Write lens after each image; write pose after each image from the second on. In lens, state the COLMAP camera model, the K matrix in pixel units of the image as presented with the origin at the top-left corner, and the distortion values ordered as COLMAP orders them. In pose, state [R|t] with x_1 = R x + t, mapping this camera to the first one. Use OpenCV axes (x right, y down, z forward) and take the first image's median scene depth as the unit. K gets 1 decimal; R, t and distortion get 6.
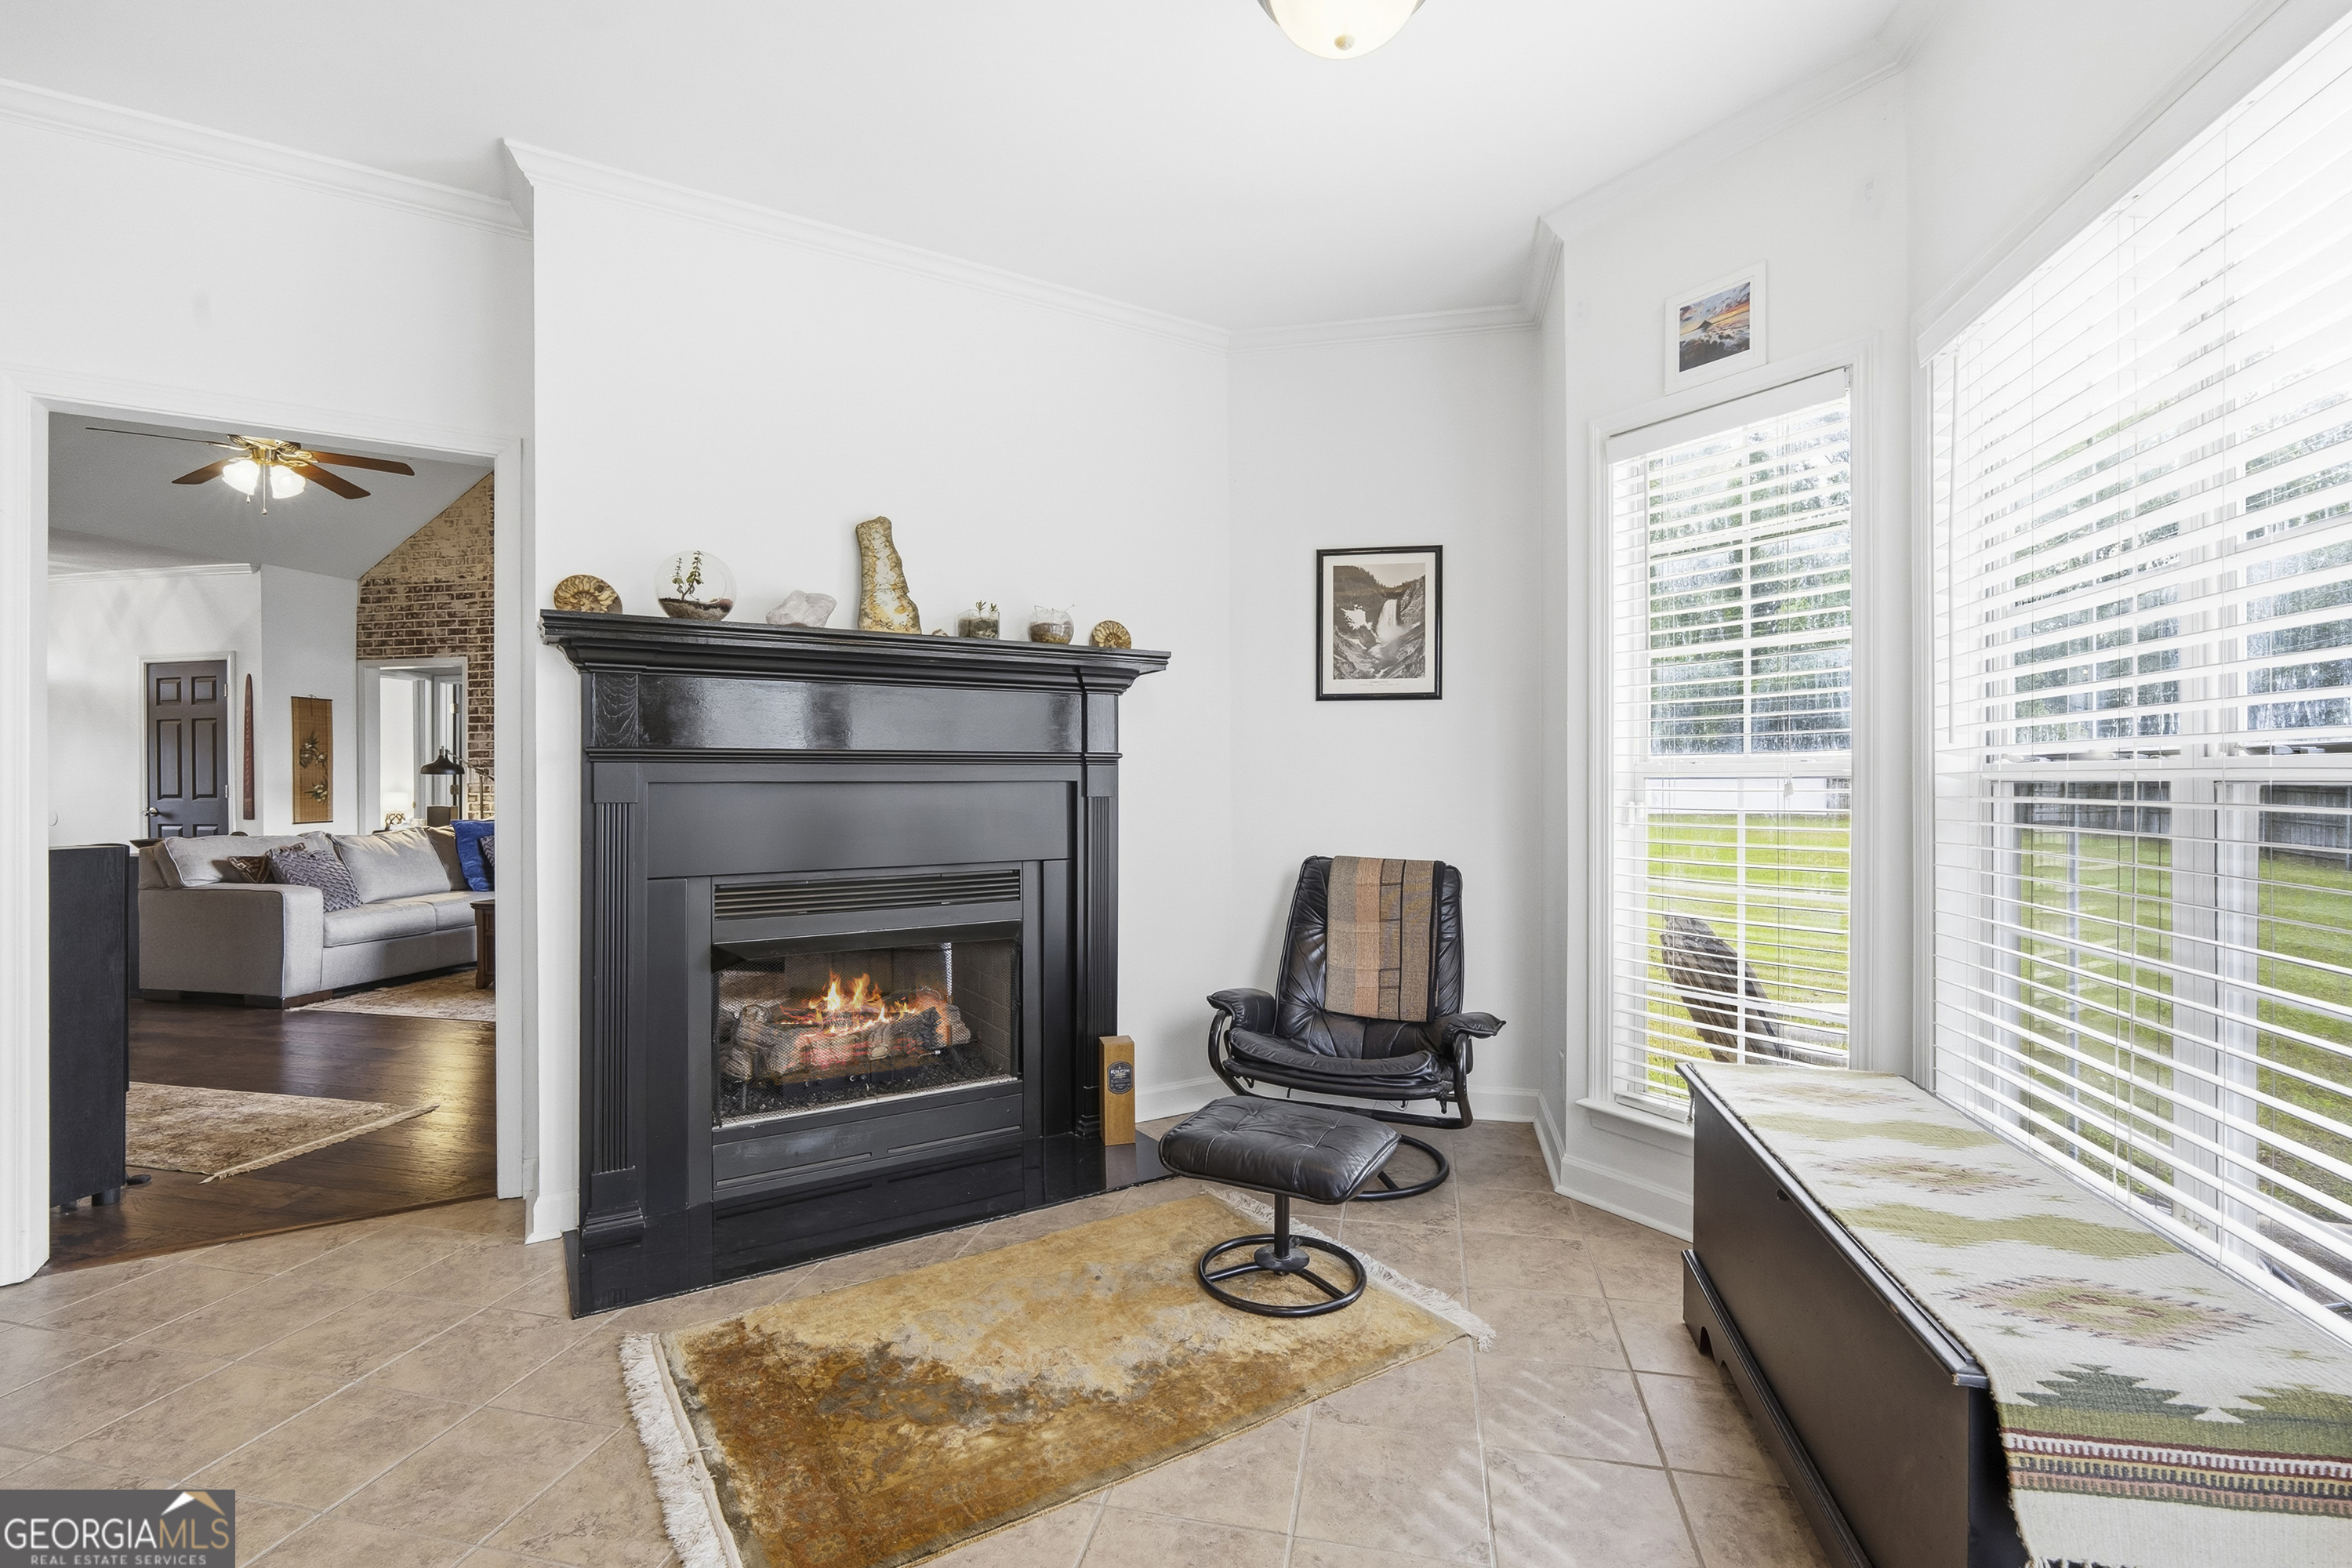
lens RADIAL K [[1062.5, 0, 1171.4], [0, 1062.5, 780.4], [0, 0, 1]] dist [-0.005472, 0.000730]
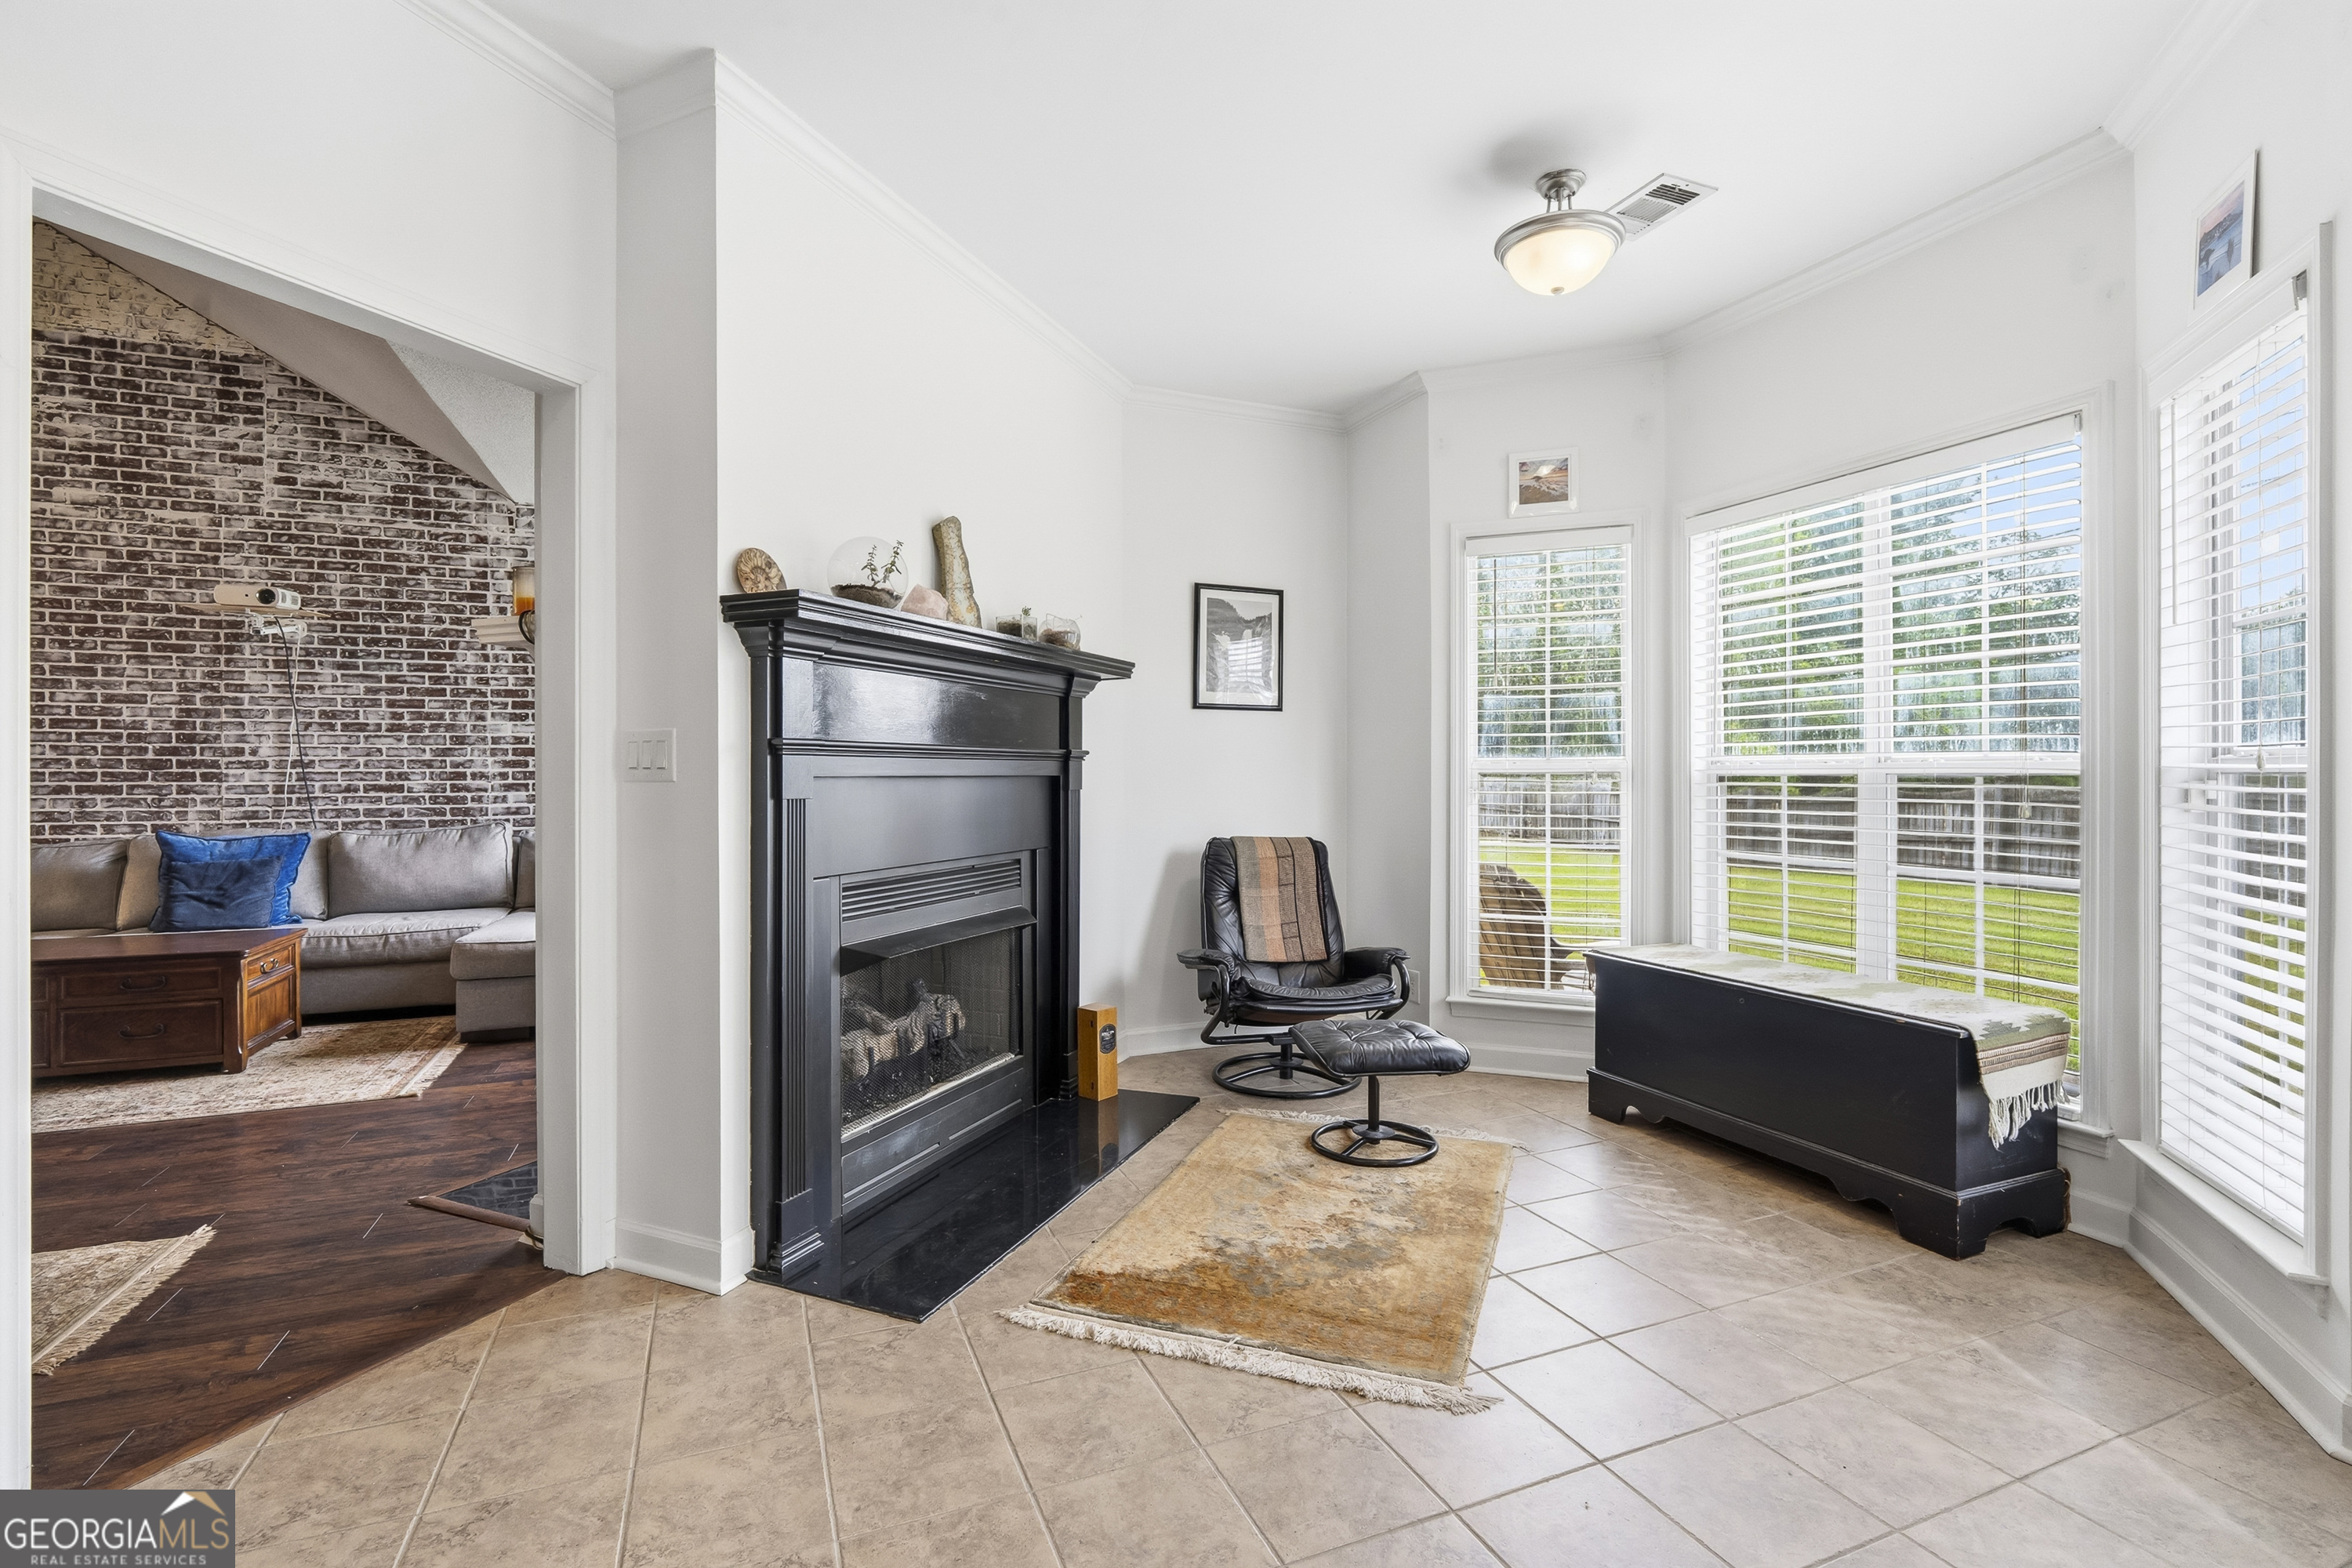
lens RADIAL K [[1062.5, 0, 1176.8], [0, 1062.5, 784.8], [0, 0, 1]] dist [-0.005472, 0.000730]
pose [[0.812522, -0.005684, 0.582903, -0.742793], [0.000553, 0.999960, 0.008979, 0.000364], [-0.582930, -0.006973, 0.812492, 0.048370]]
